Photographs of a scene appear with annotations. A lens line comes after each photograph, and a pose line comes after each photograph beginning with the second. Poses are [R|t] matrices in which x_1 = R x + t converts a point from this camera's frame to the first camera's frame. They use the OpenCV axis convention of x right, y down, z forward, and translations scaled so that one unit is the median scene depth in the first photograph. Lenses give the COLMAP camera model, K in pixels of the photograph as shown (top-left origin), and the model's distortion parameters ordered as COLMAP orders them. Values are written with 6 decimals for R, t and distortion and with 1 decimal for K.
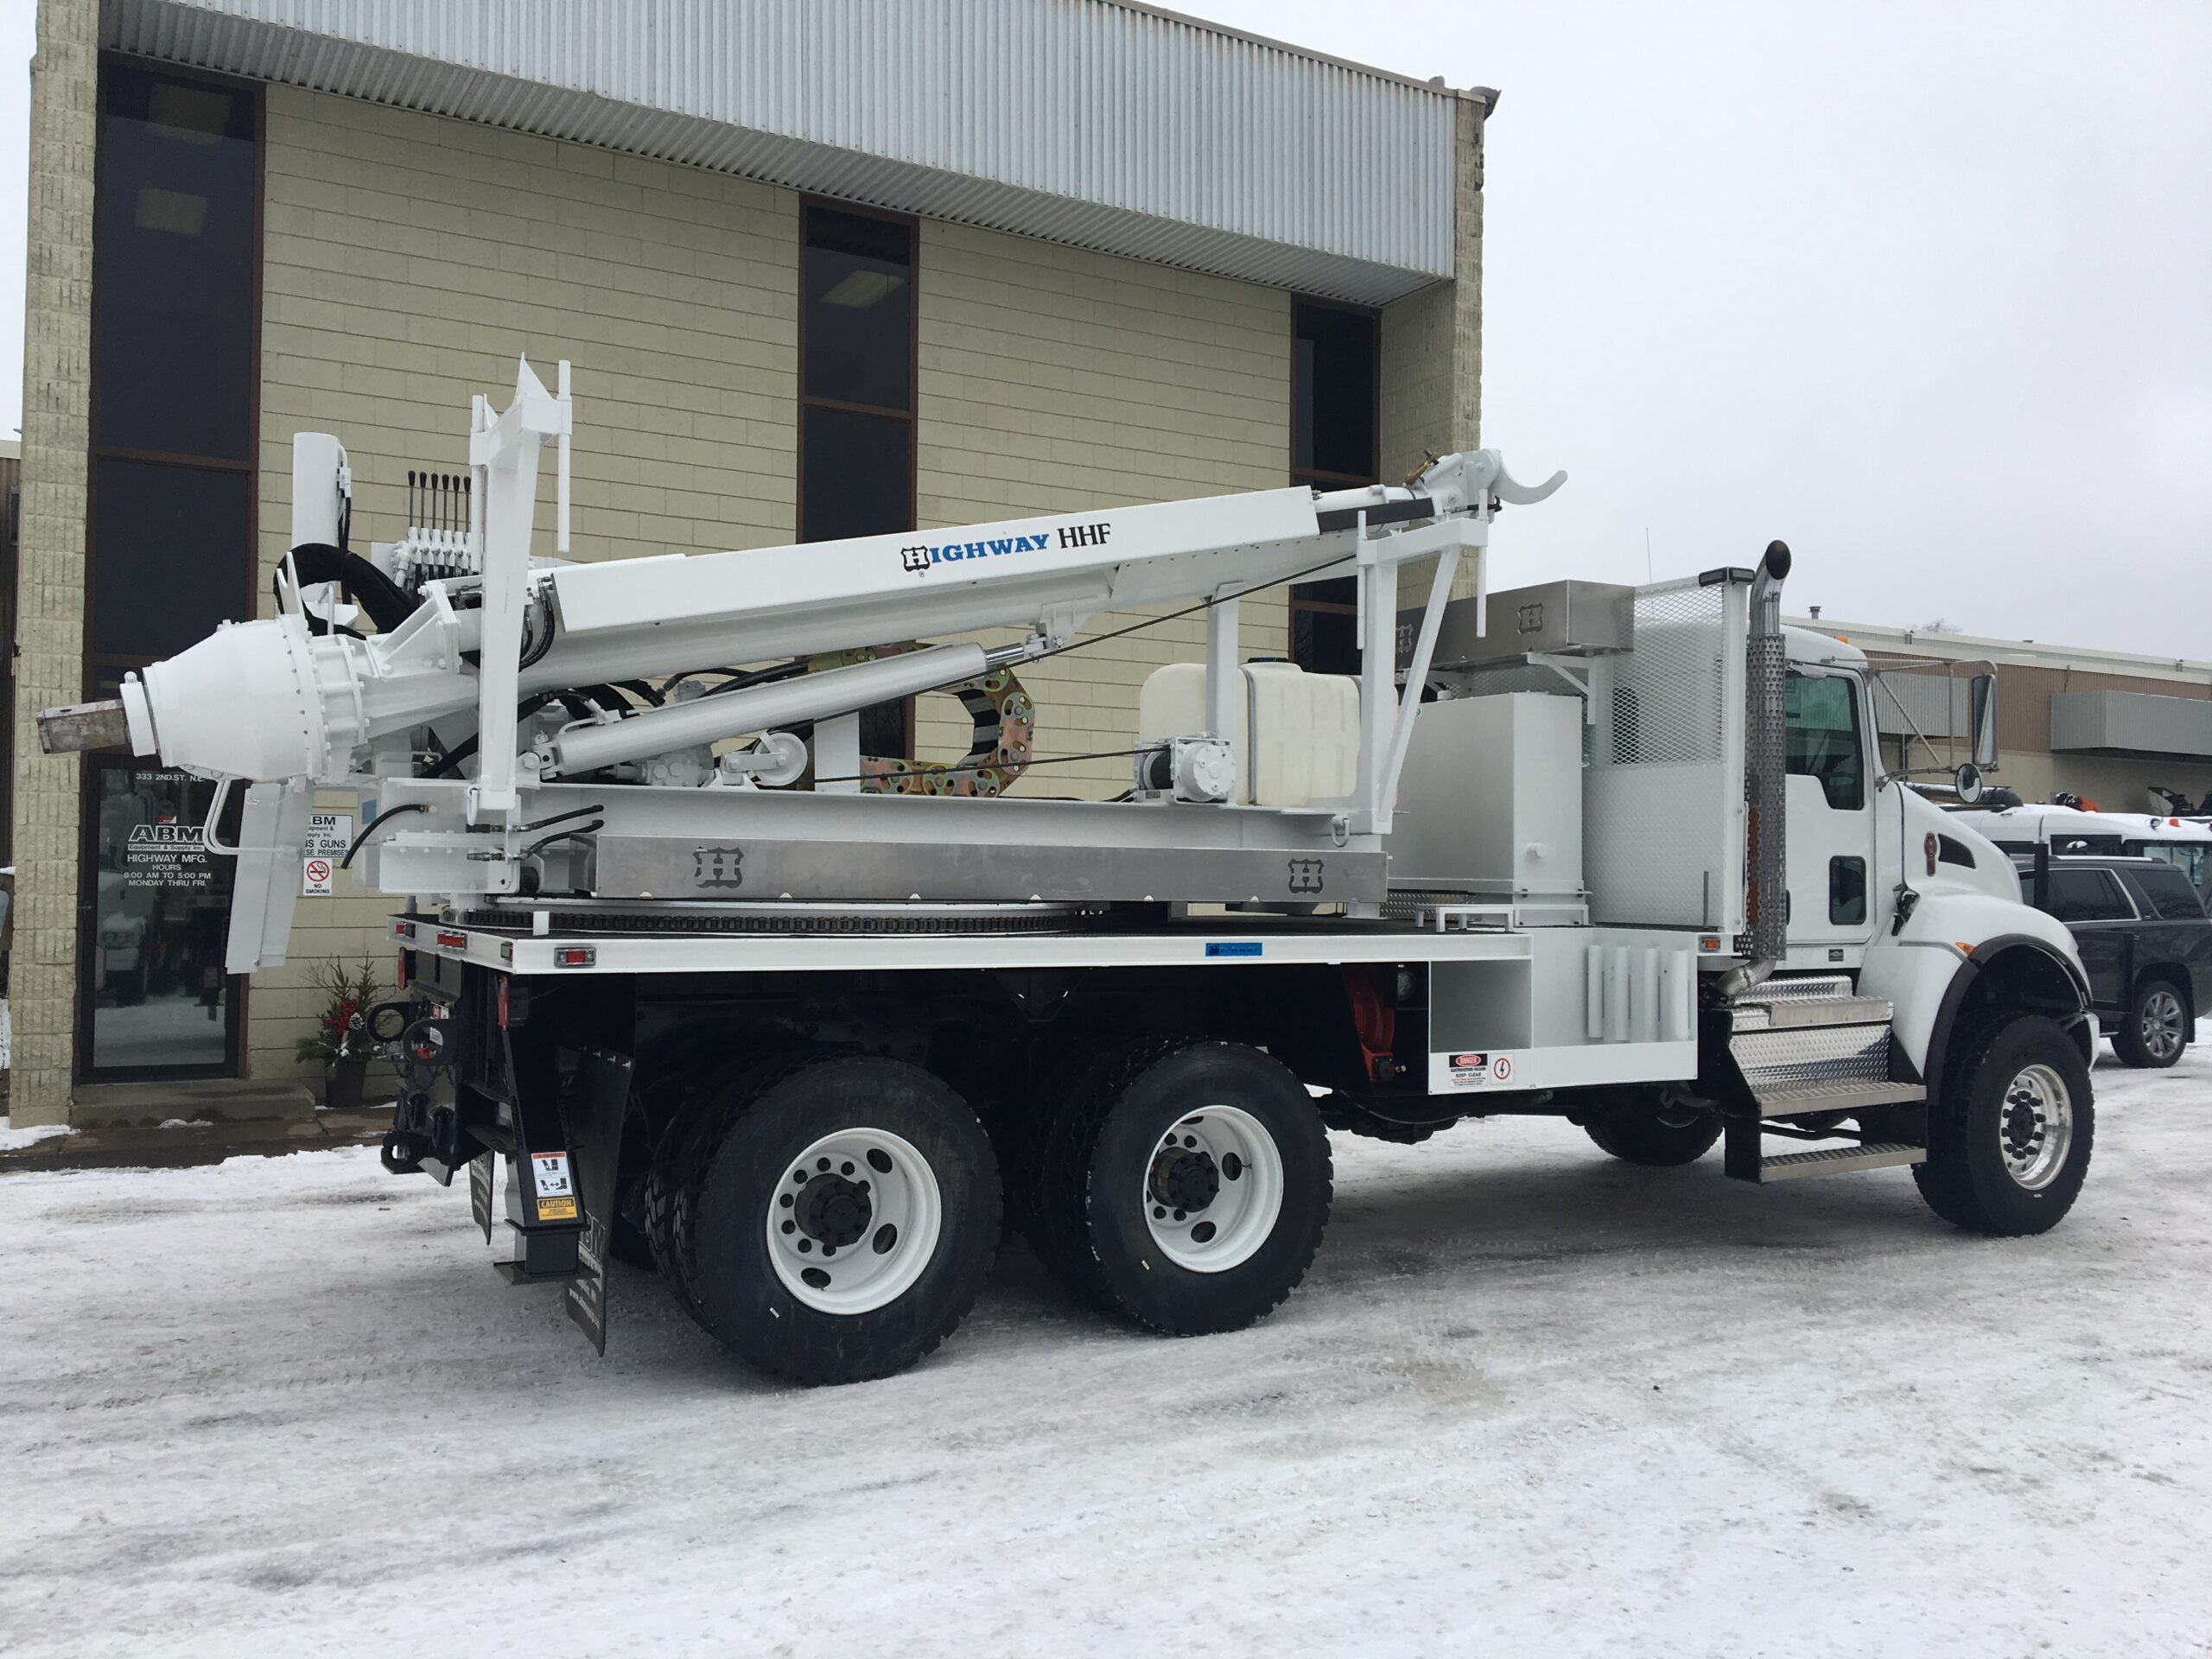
lens RADIAL K [[1849.8, 0, 1094.6], [0, 1849.8, 828.0], [0, 0, 1]] dist [0.057510, -0.052793]
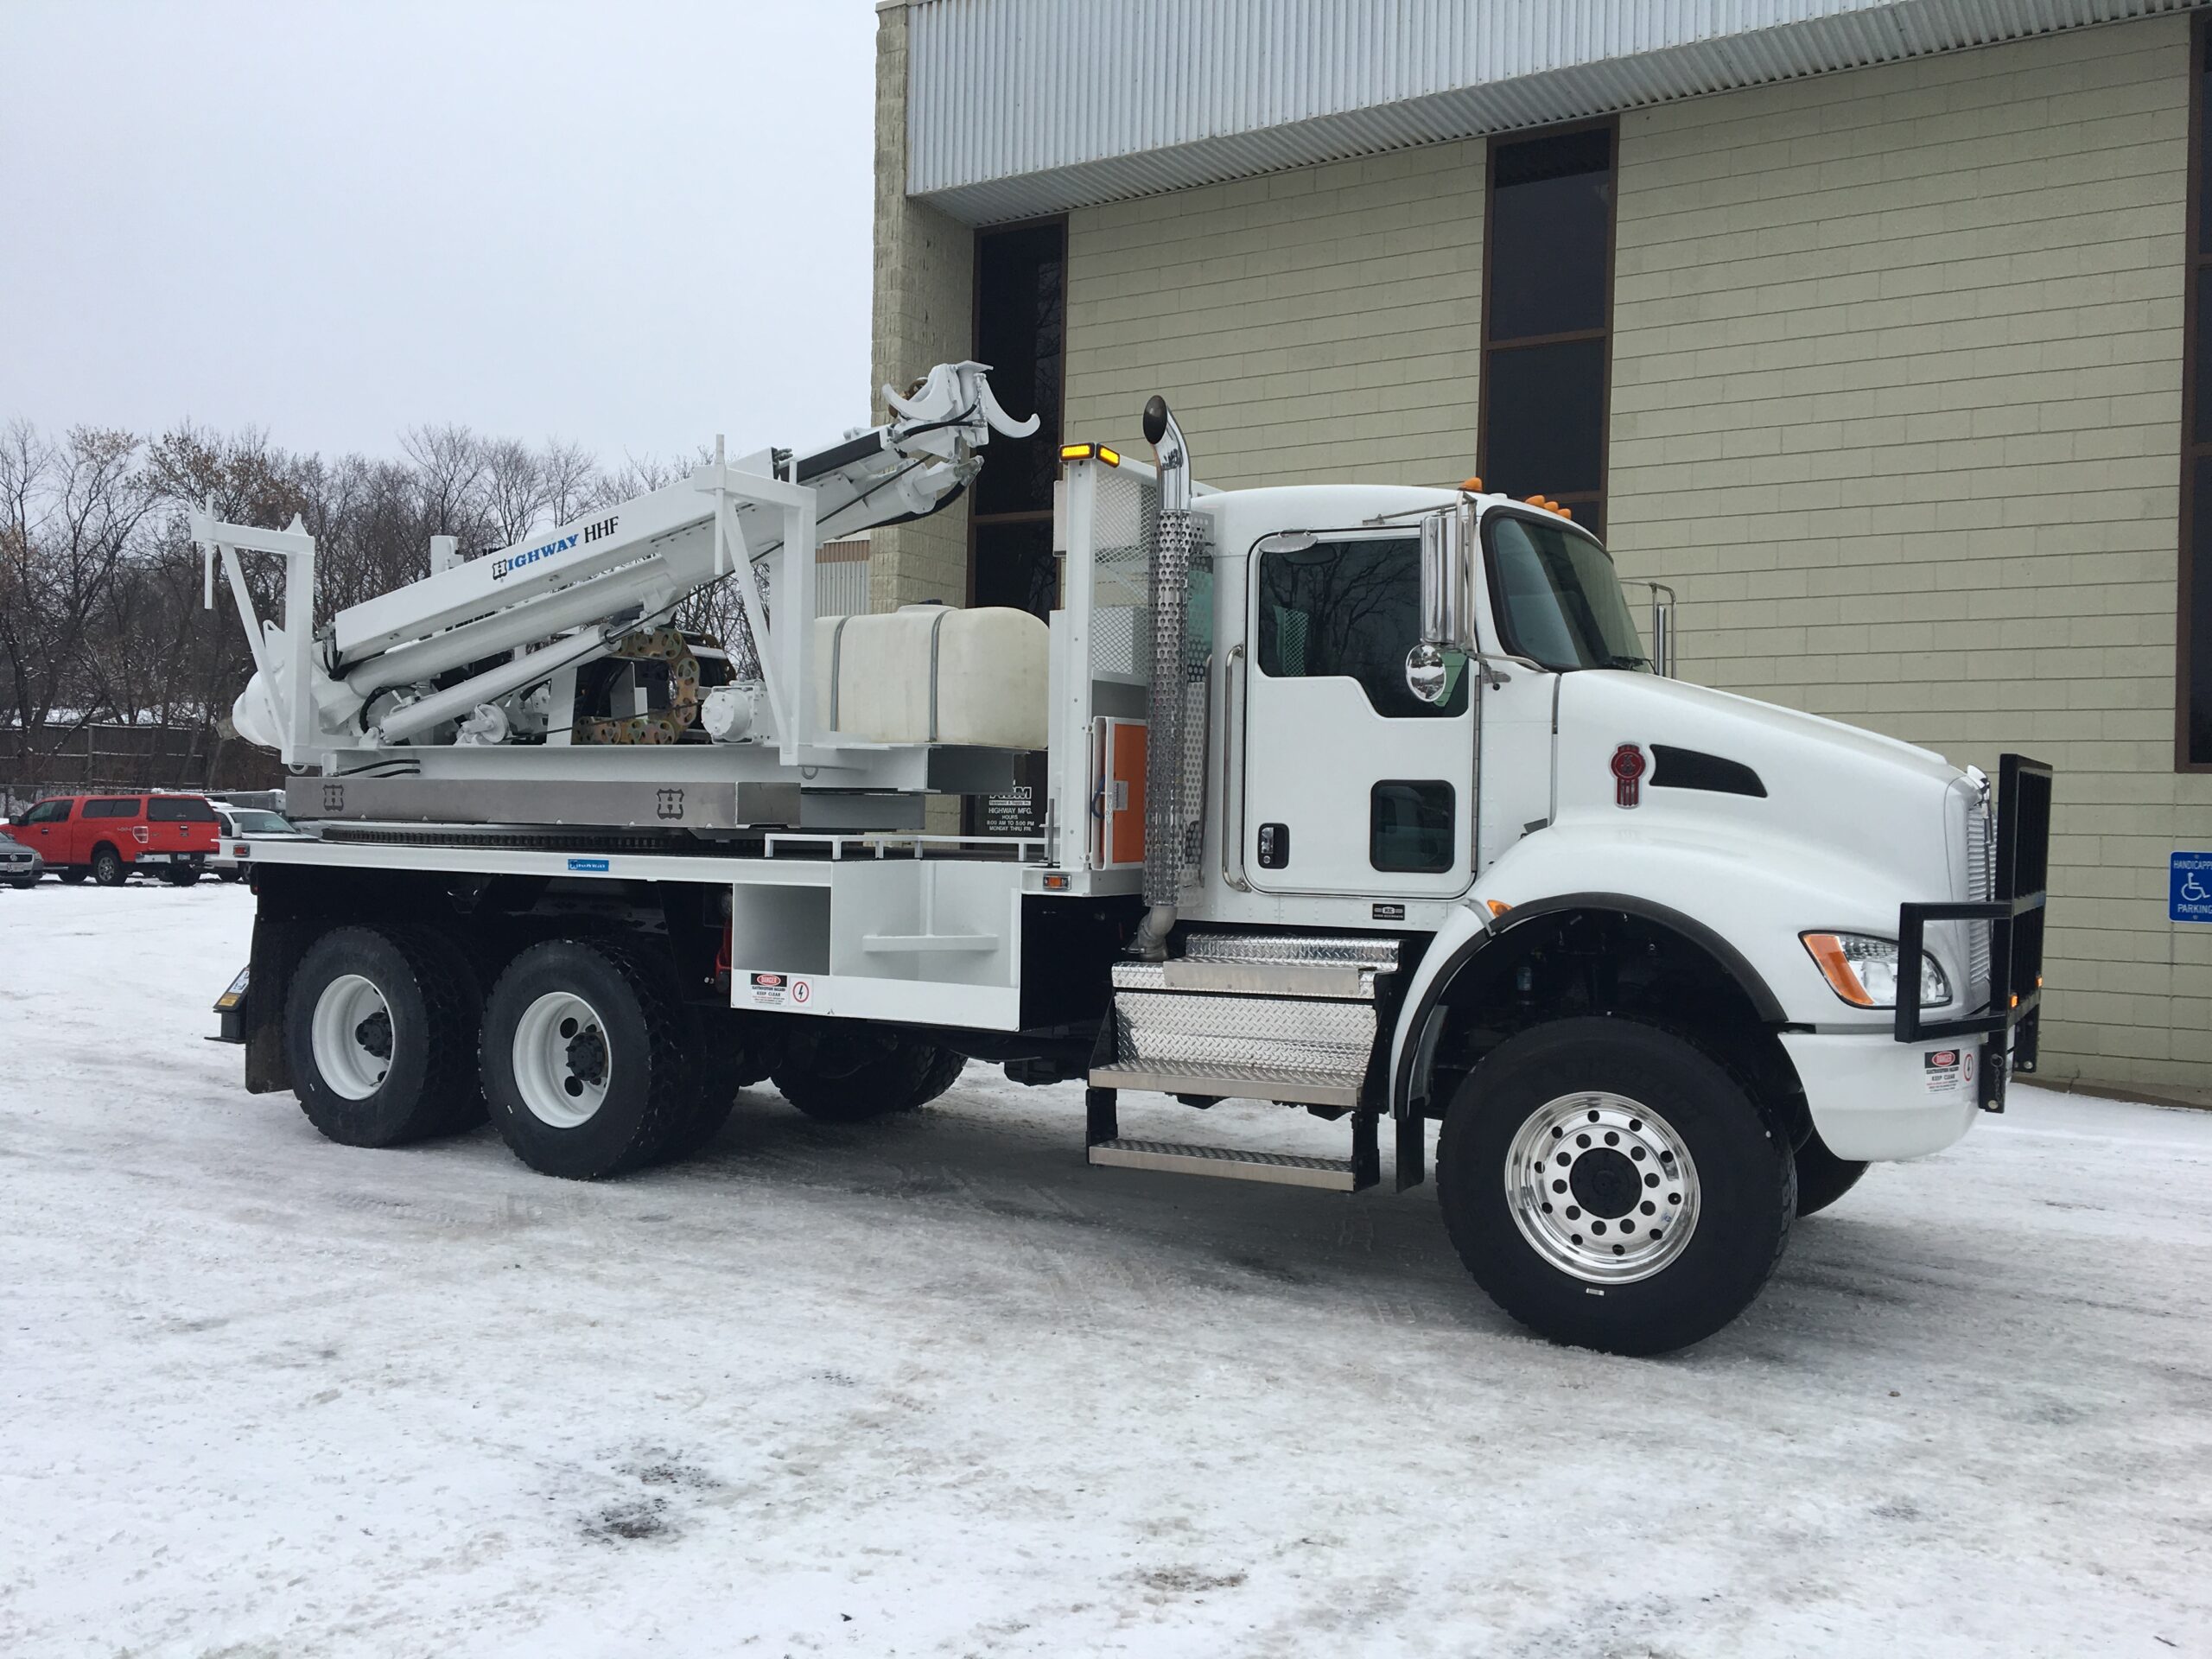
lens RADIAL K [[1849.8, 0, 1100.5], [0, 1849.8, 833.8], [0, 0, 1]] dist [0.057510, -0.052793]
pose [[0.503017, 0.004079, -0.864267, 1.193930], [0.009164, 0.999907, 0.010052, 0.034370], [0.864228, -0.012976, 0.502933, 0.638433]]
